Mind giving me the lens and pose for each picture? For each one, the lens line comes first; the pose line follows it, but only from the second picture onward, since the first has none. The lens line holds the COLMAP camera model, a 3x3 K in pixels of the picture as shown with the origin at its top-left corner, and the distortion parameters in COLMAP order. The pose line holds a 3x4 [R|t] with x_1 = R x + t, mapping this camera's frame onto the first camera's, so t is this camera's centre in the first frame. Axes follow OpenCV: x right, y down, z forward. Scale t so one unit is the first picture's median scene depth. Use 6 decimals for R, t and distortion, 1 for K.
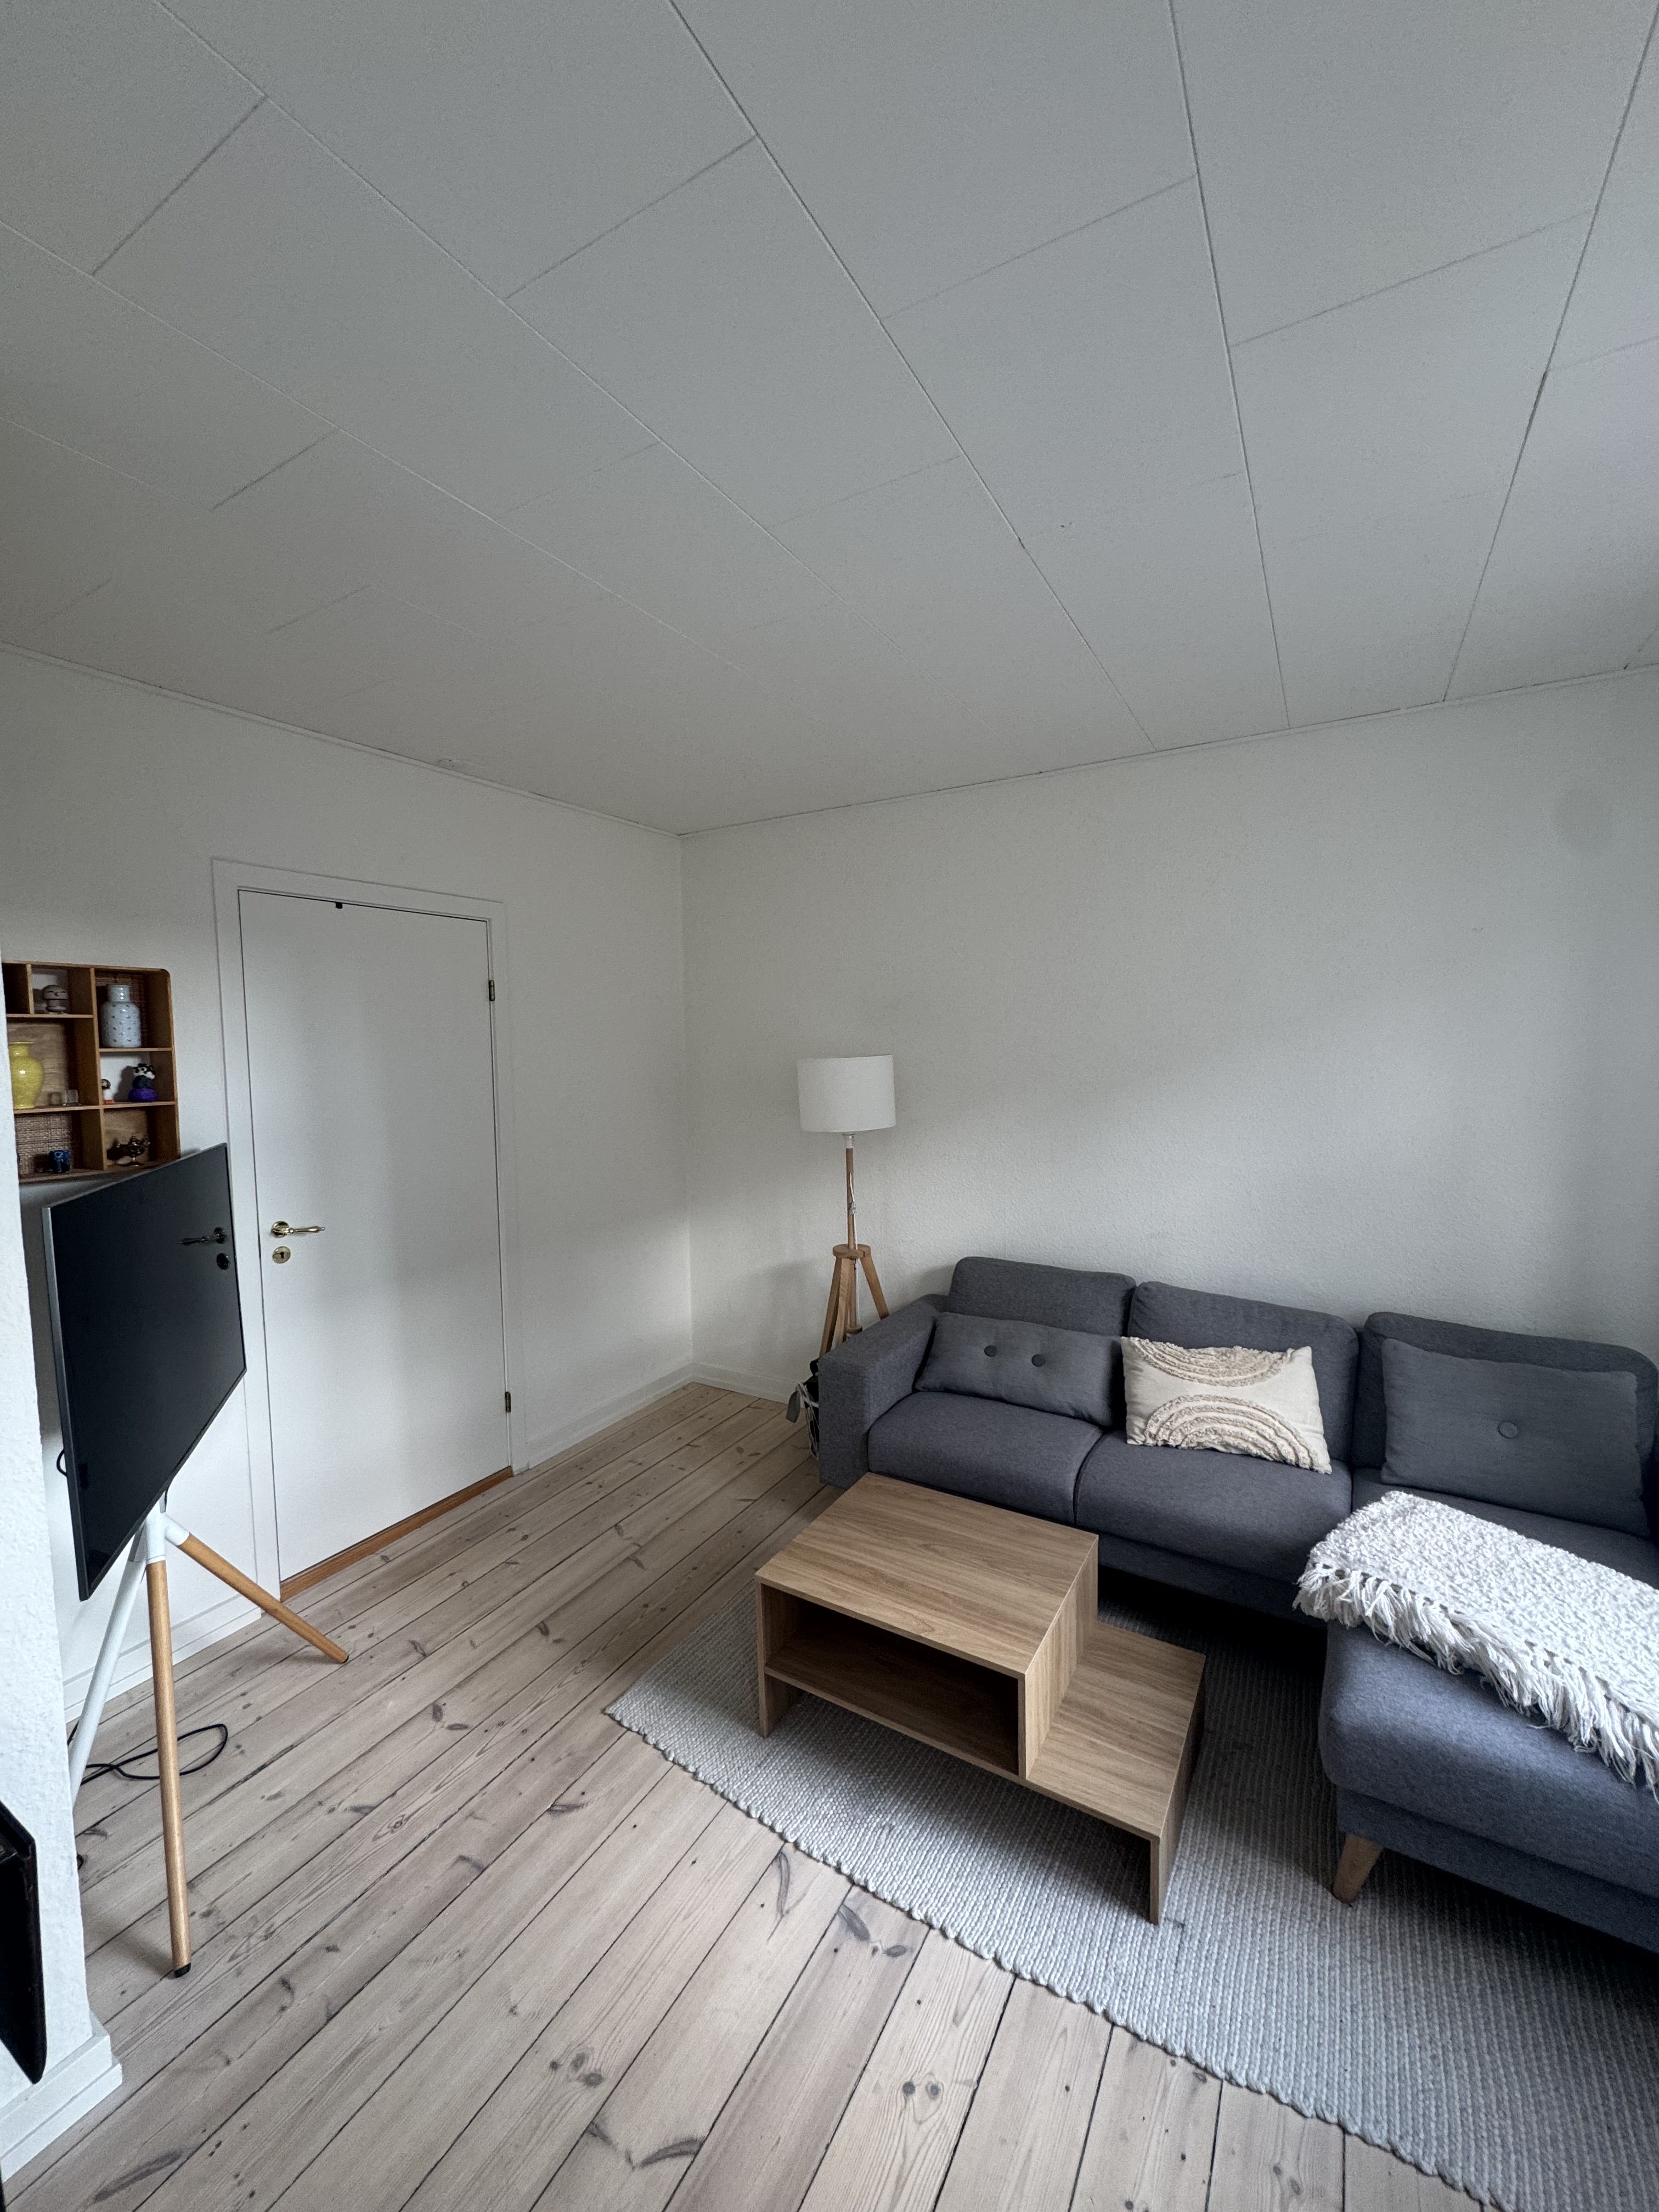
lens RADIAL K [[878.1, 0, 829.5], [0, 878.1, 1106.0], [0, 0, 1]] dist [-0.000907, 0.000191]
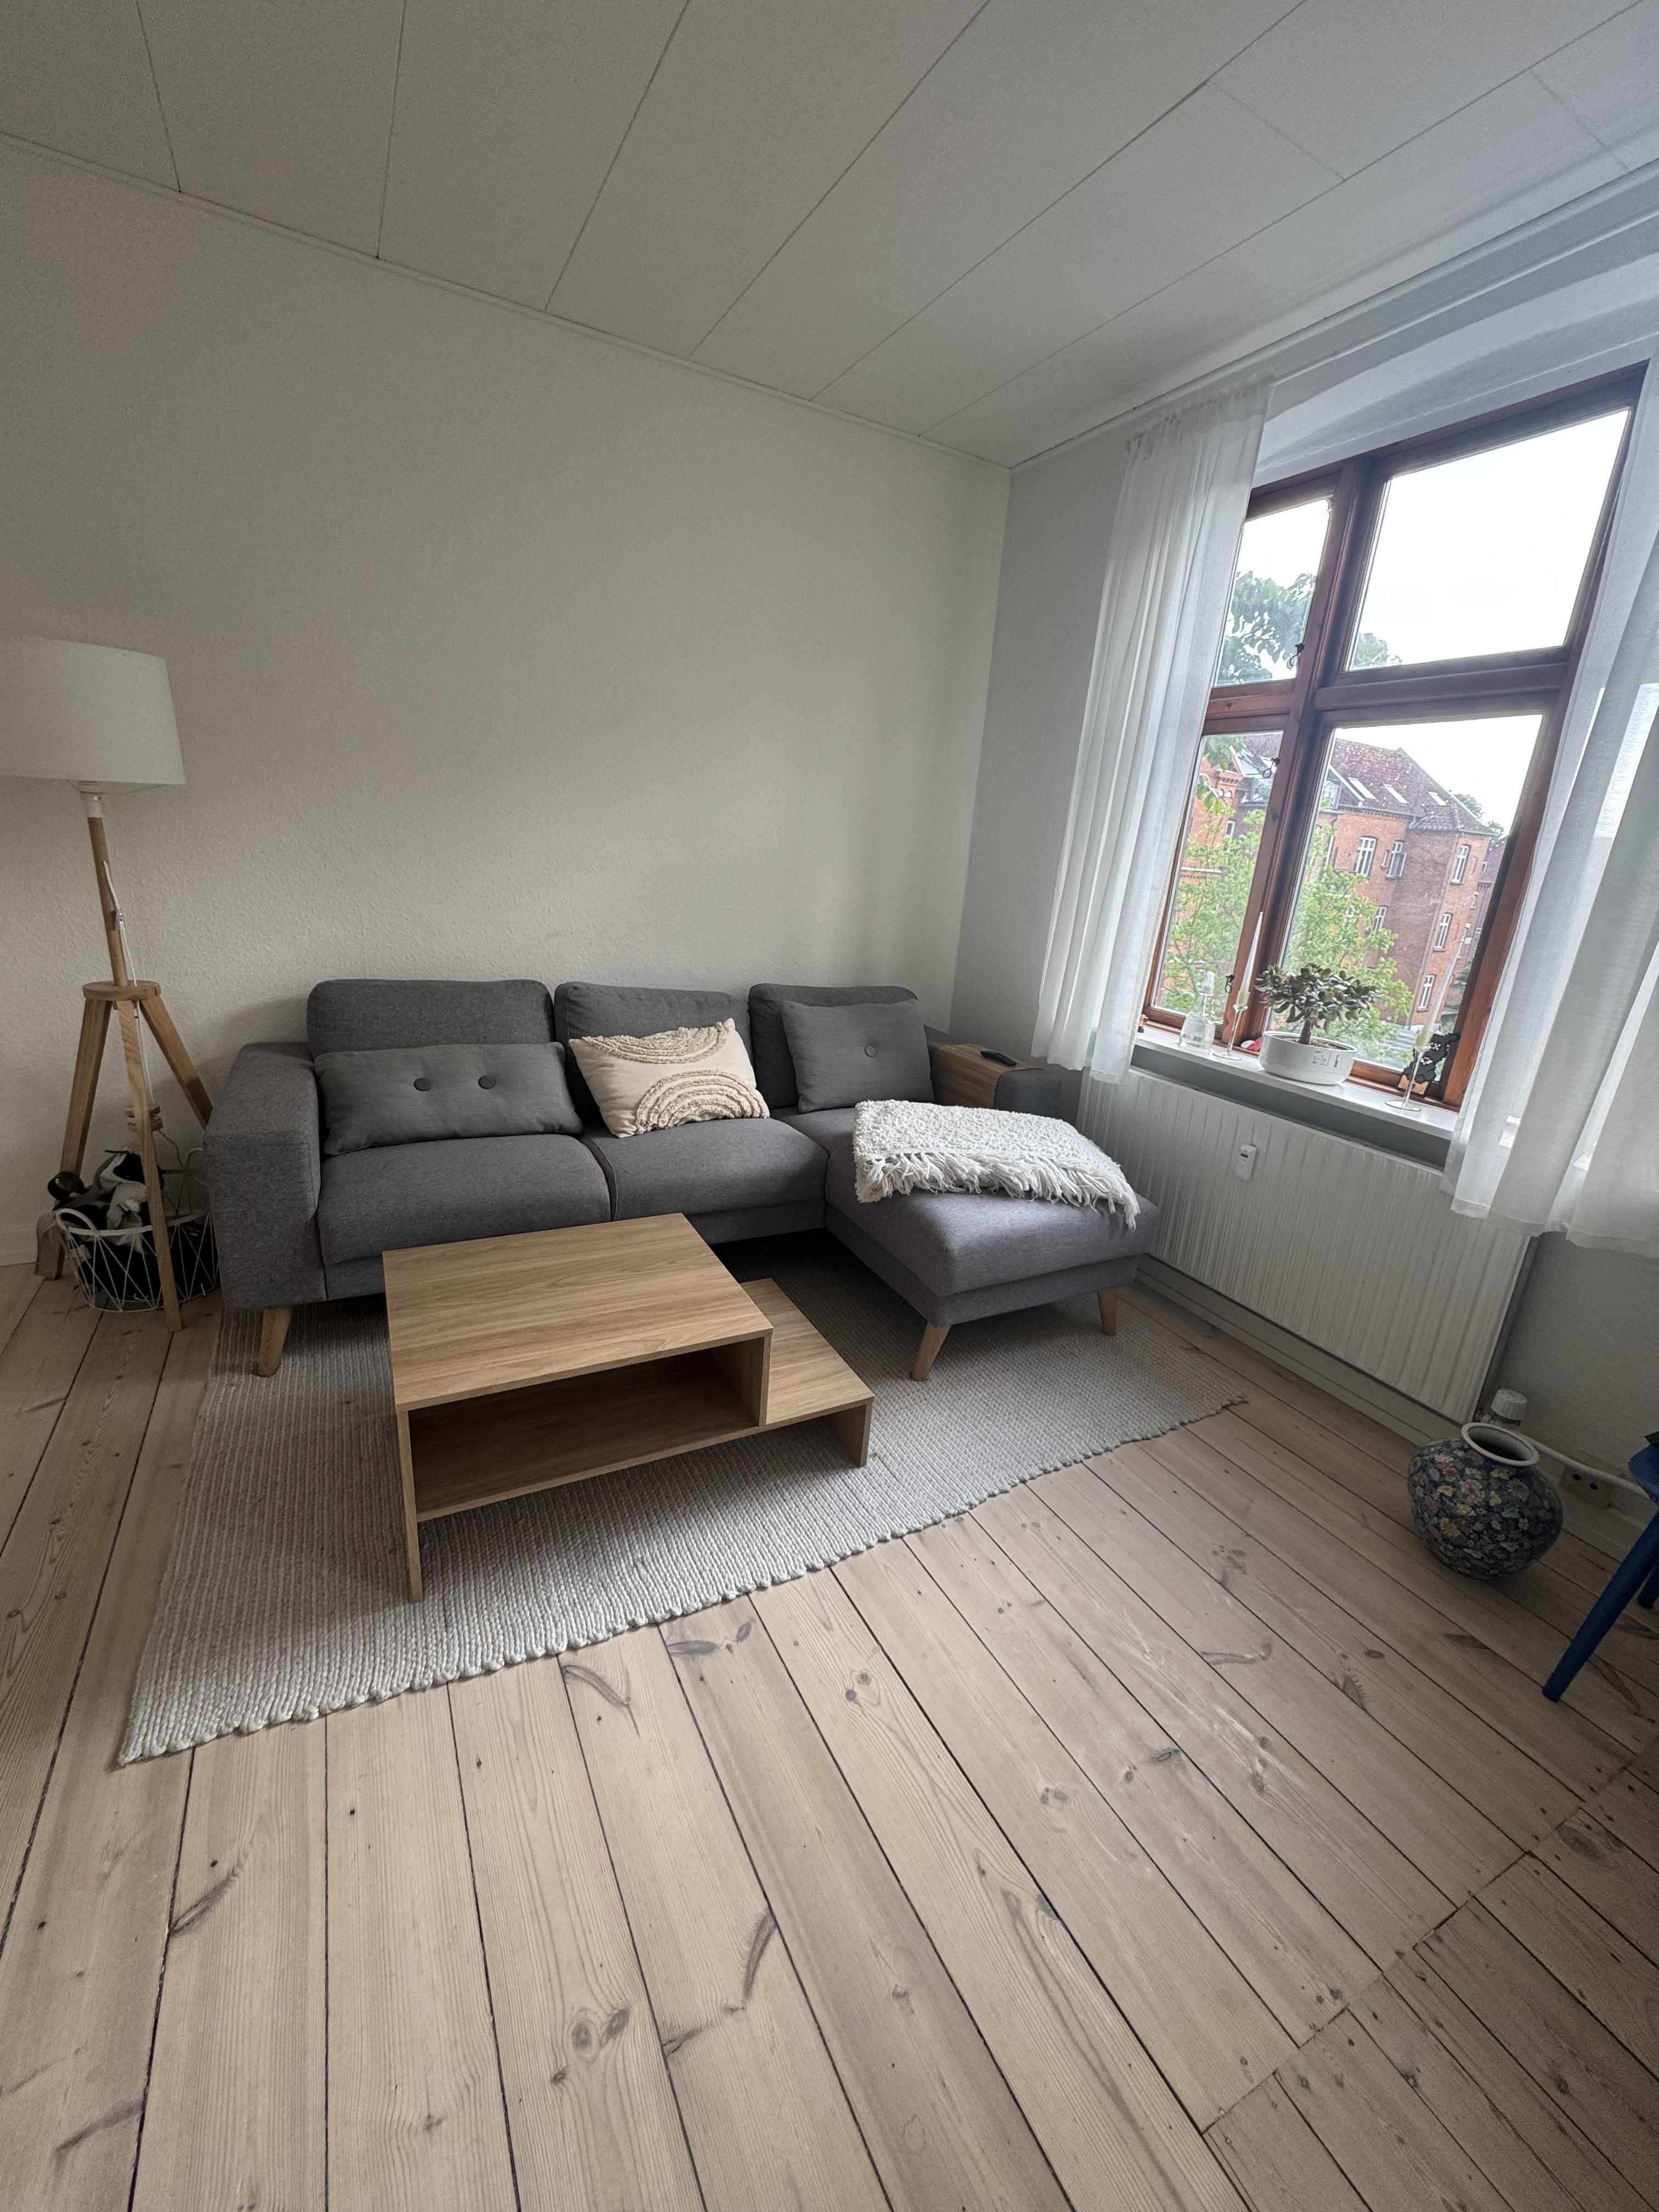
lens RADIAL K [[878.1, 0, 829.5], [0, 878.1, 1106.0], [0, 0, 1]] dist [-0.000907, 0.000191]
pose [[0.517760, -0.196887, 0.832562, -0.419672], [-0.023364, 0.969542, 0.243810, 0.134204], [-0.855207, -0.145687, 0.497390, 0.401563]]
